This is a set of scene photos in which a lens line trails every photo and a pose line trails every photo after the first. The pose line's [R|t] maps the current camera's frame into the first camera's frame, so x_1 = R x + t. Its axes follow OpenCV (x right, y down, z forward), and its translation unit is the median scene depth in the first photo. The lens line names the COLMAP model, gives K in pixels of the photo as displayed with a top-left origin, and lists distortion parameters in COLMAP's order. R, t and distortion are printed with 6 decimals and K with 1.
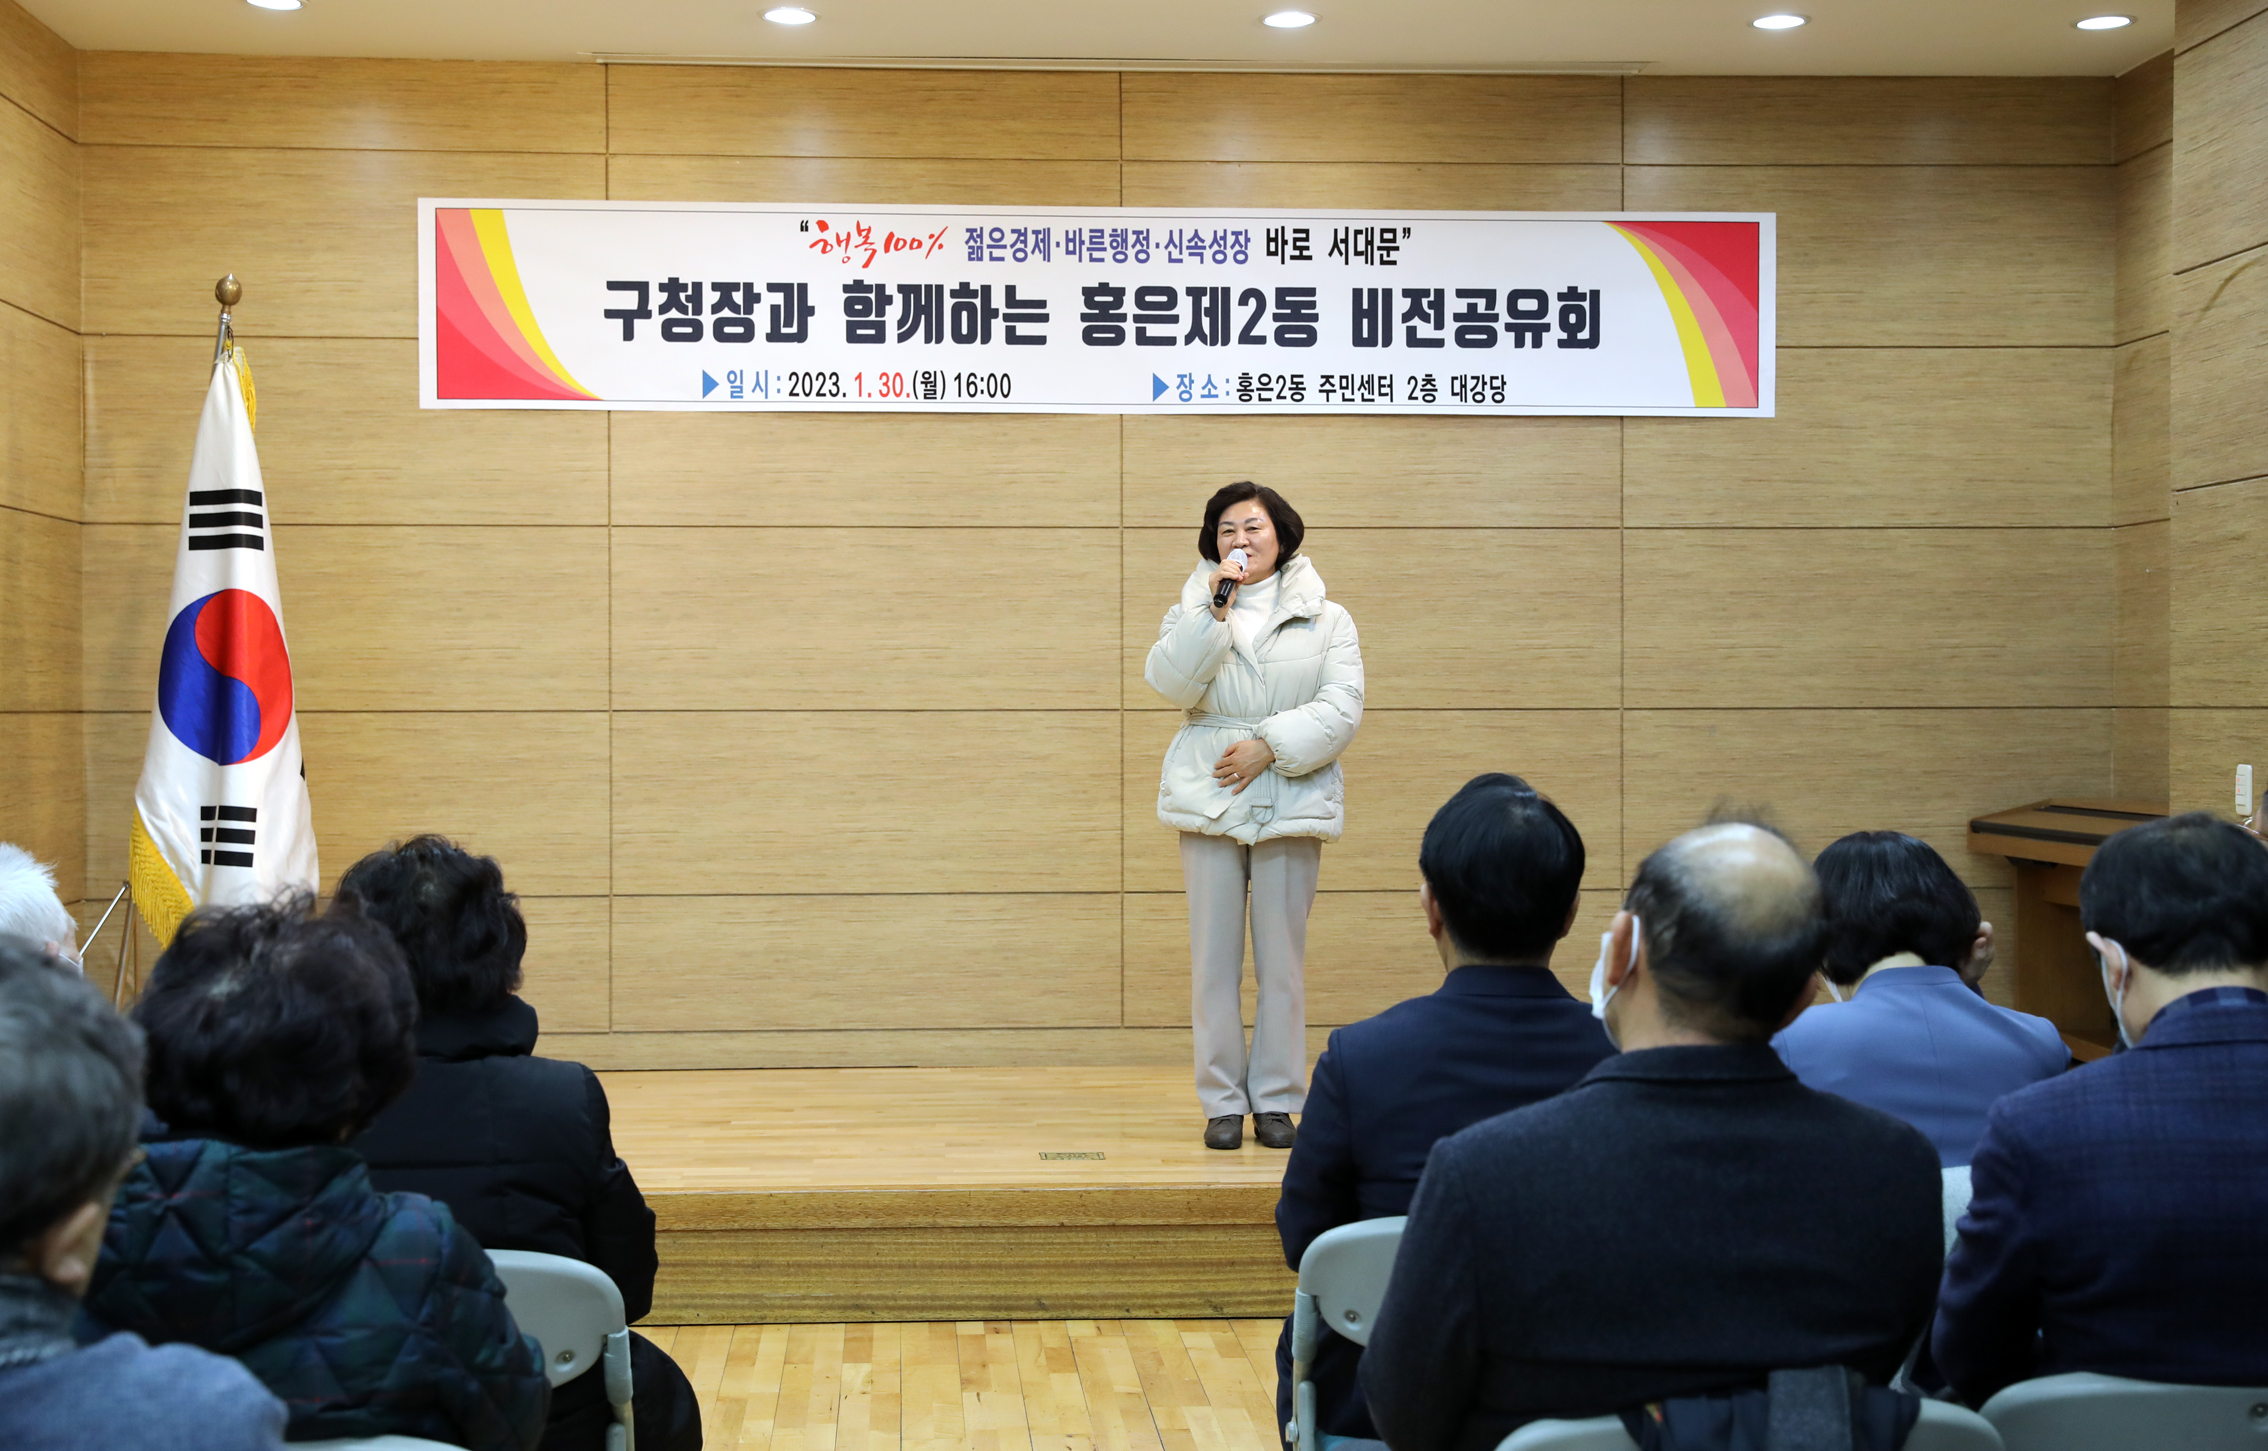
lens RADIAL K [[3190.3, 0, 1142.8], [0, 3190.3, 724.5], [0, 0, 1]] dist [0.084345, 0.148605]
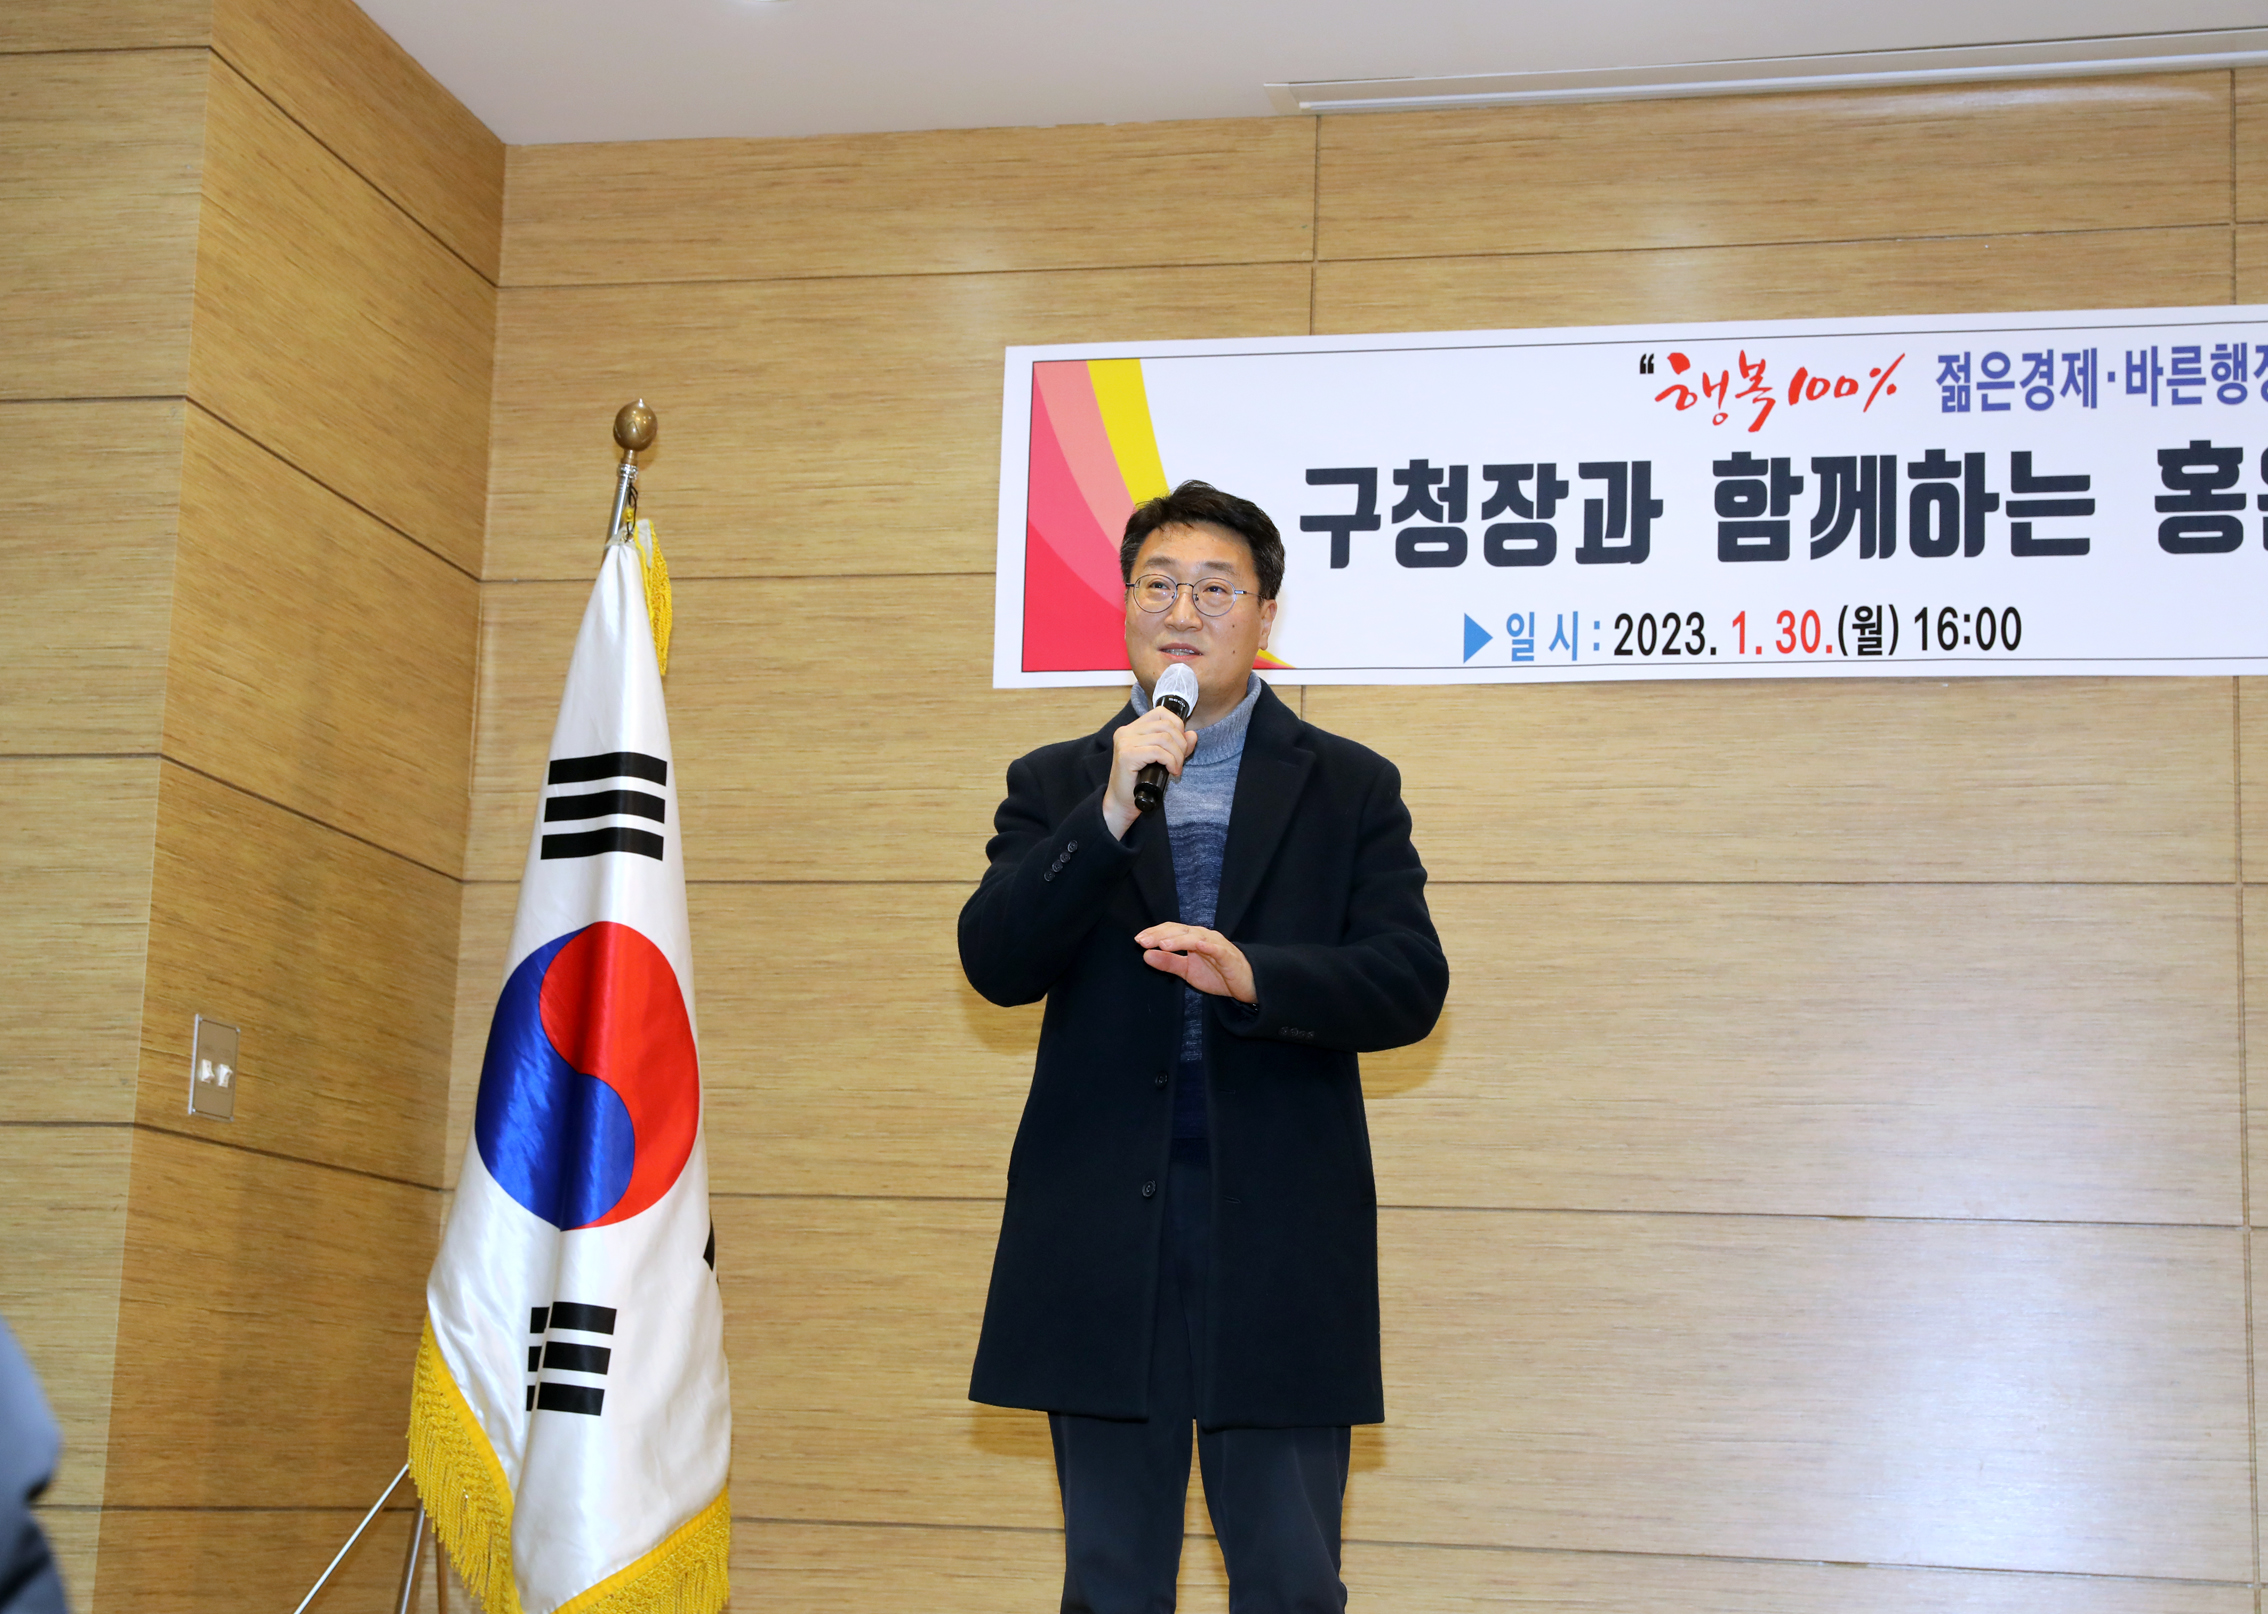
lens RADIAL K [[4027.4, 0, 1069.9], [0, 4027.4, 809.1], [0, 0, 1]] dist [0.135661, 0.197688]
pose [[0.958483, -0.013513, -0.284828, 0.000332], [-0.037316, 0.984342, -0.172272, 0.050901], [0.282696, 0.175749, 0.942972, 0.301431]]
